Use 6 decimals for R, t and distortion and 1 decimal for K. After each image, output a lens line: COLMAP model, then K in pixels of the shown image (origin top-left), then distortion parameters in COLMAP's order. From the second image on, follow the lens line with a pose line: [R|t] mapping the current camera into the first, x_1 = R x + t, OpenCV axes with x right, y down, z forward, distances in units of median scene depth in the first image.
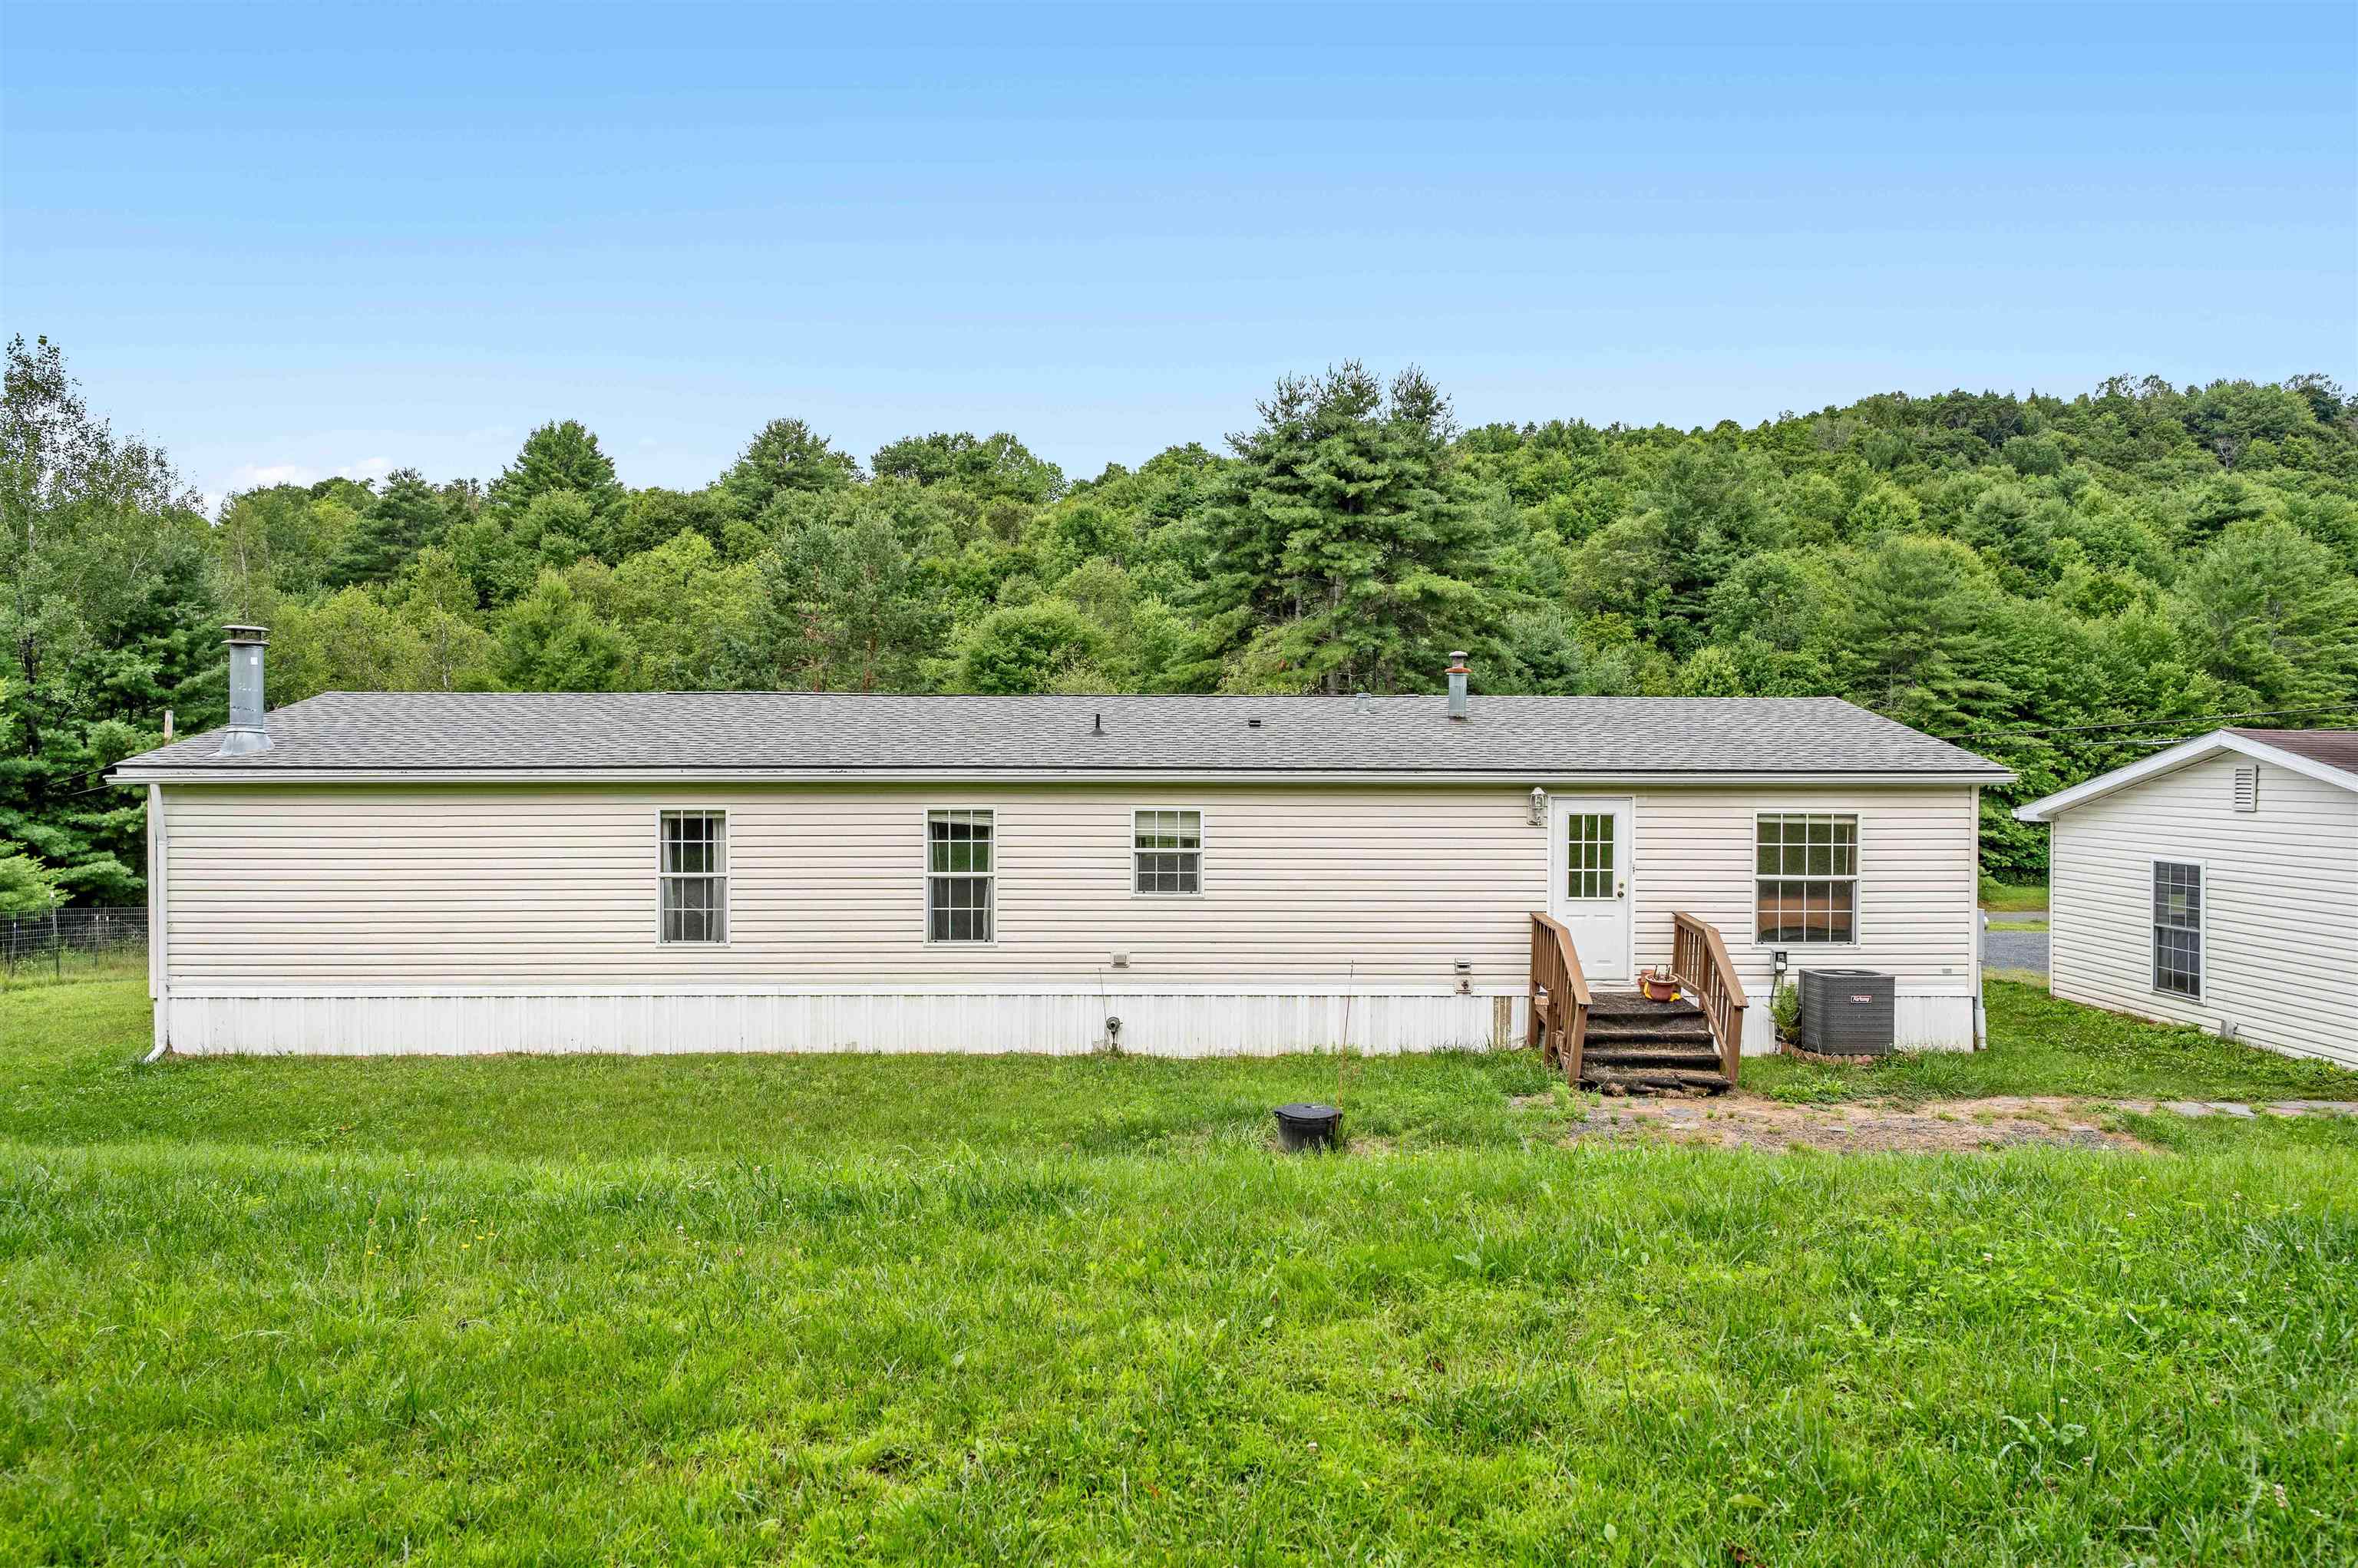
lens RADIAL K [[1581.9, 0, 1176.0], [0, 1581.9, 787.9], [0, 0, 1]] dist [0.002887, -0.005478]
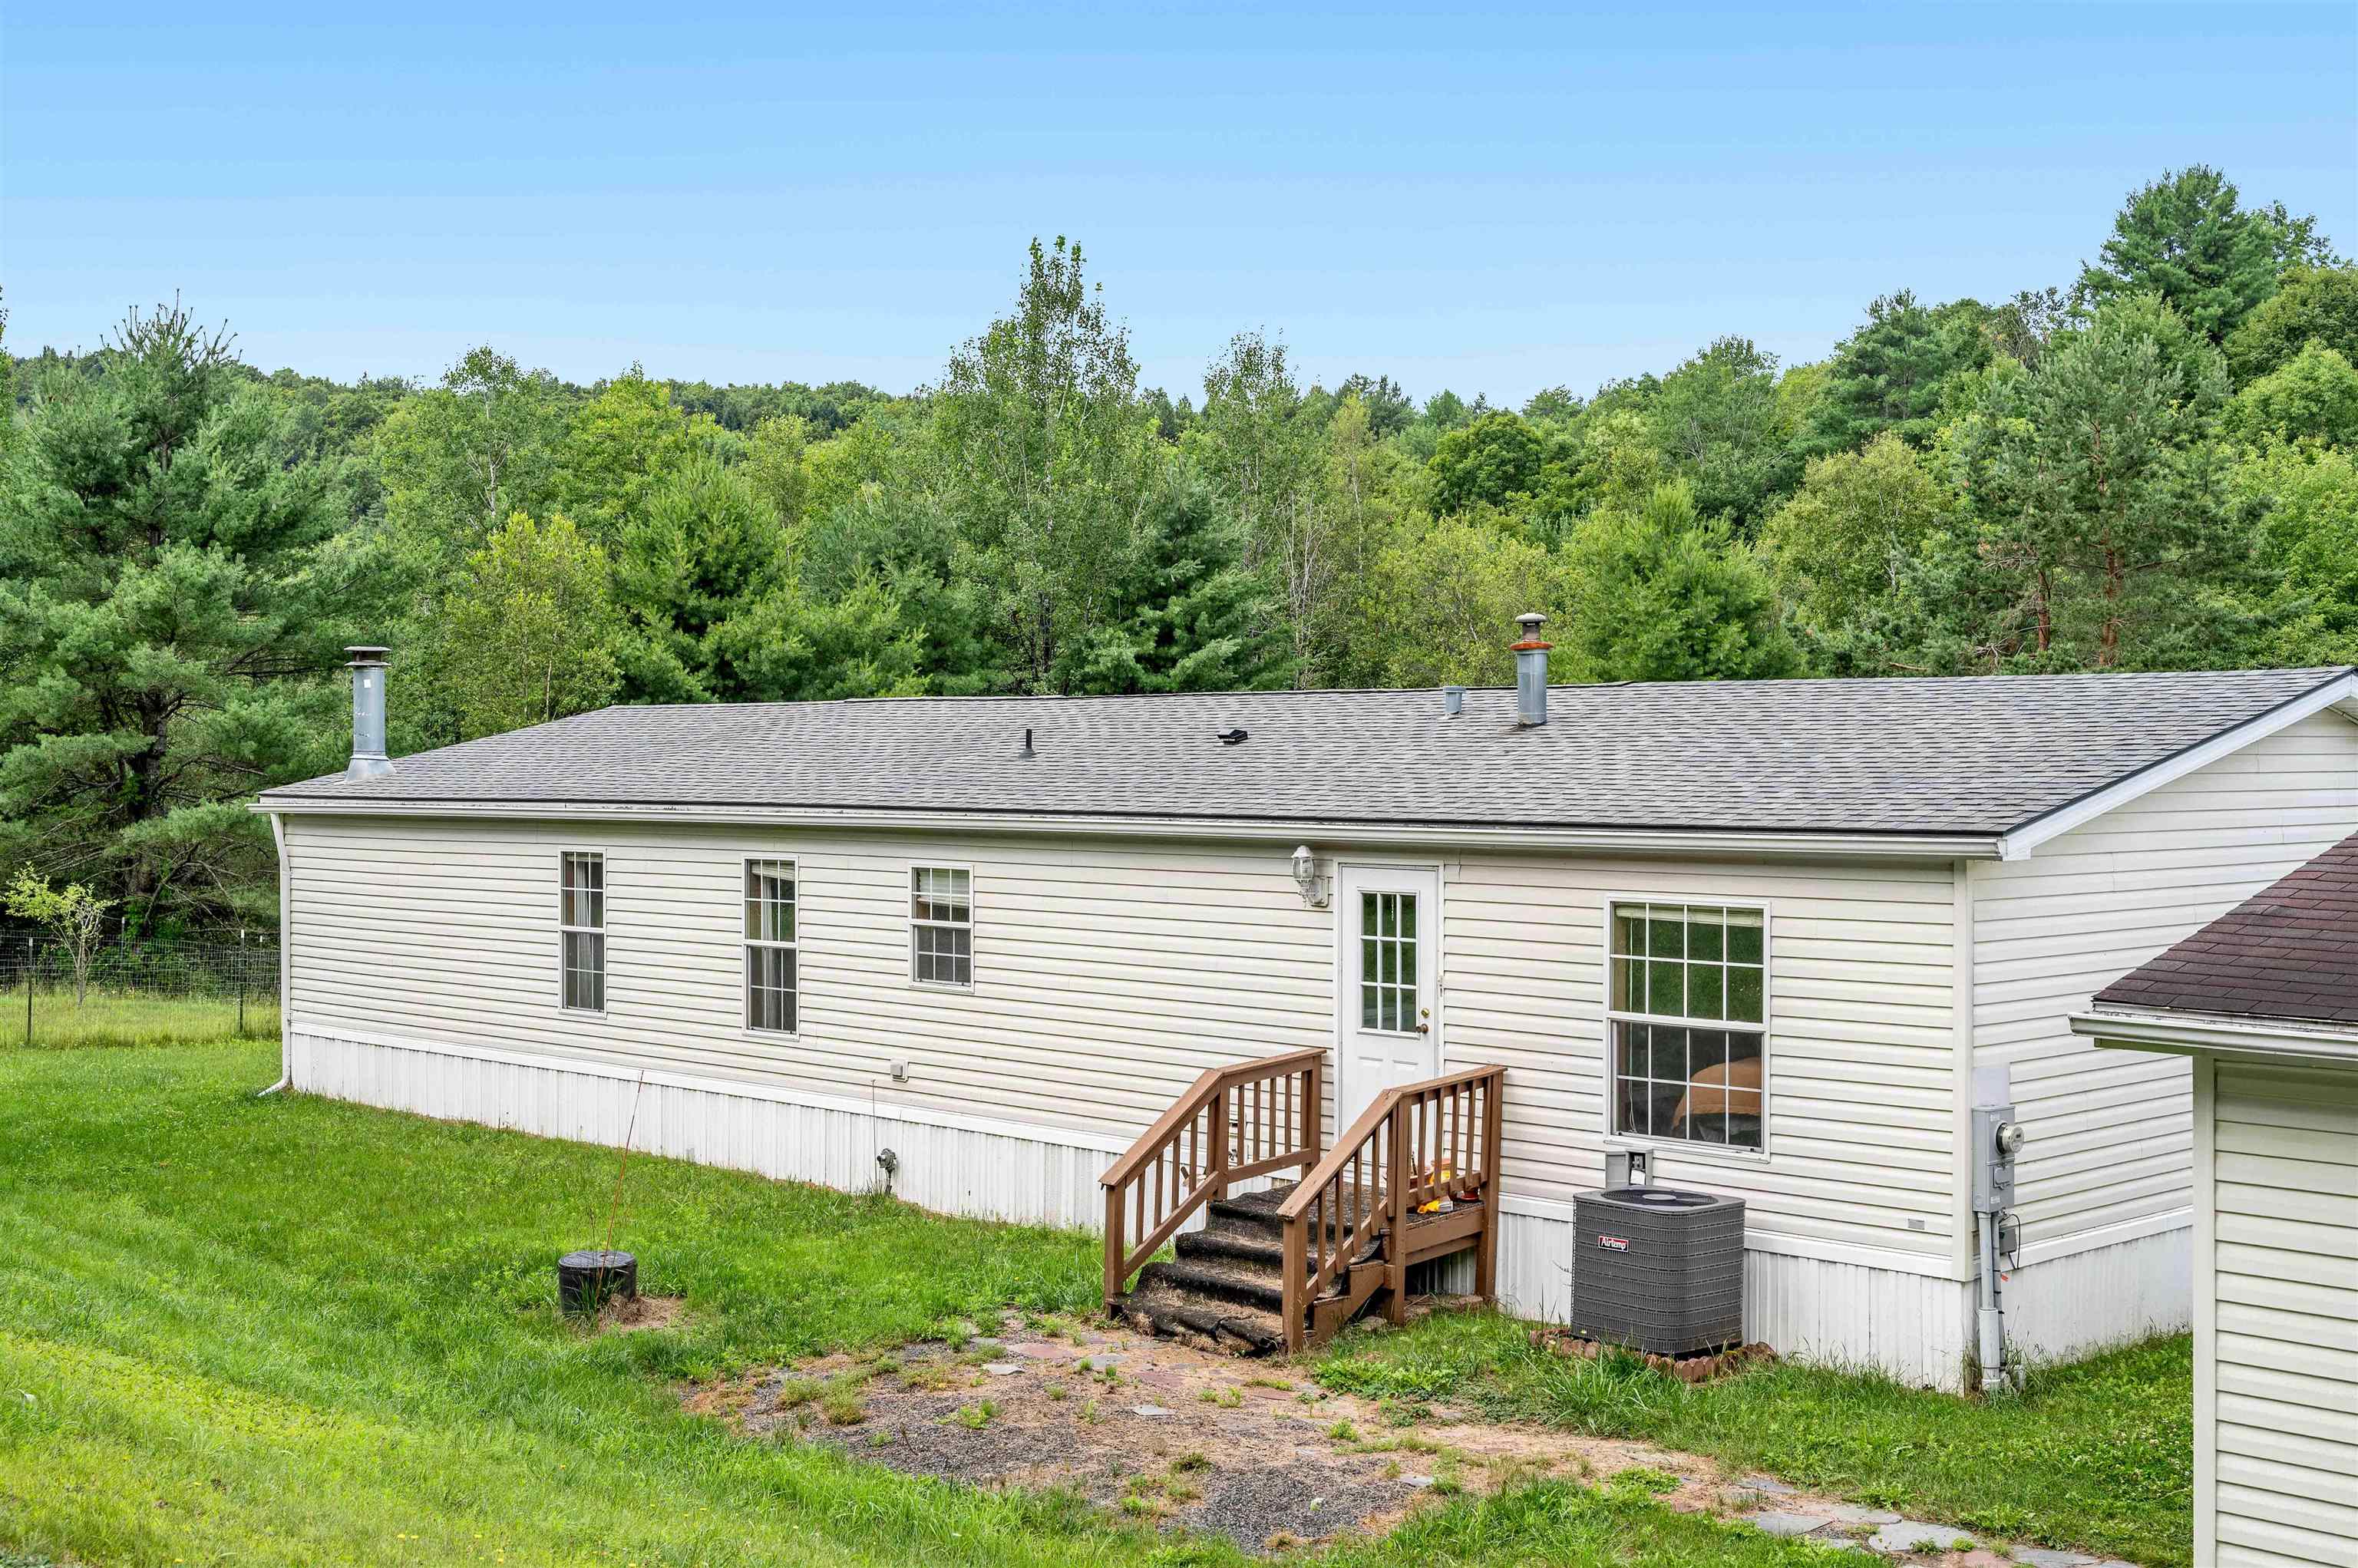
lens RADIAL K [[2854.3, 0, 1159.5], [0, 2854.3, 784.6], [0, 0, 1]] dist [0.008852, 0.000000]
pose [[0.675849, 0.005164, -0.737022, 0.336320], [-0.009713, 0.999951, -0.001901, -0.007203], [0.736976, 0.008443, 0.675866, 0.067158]]
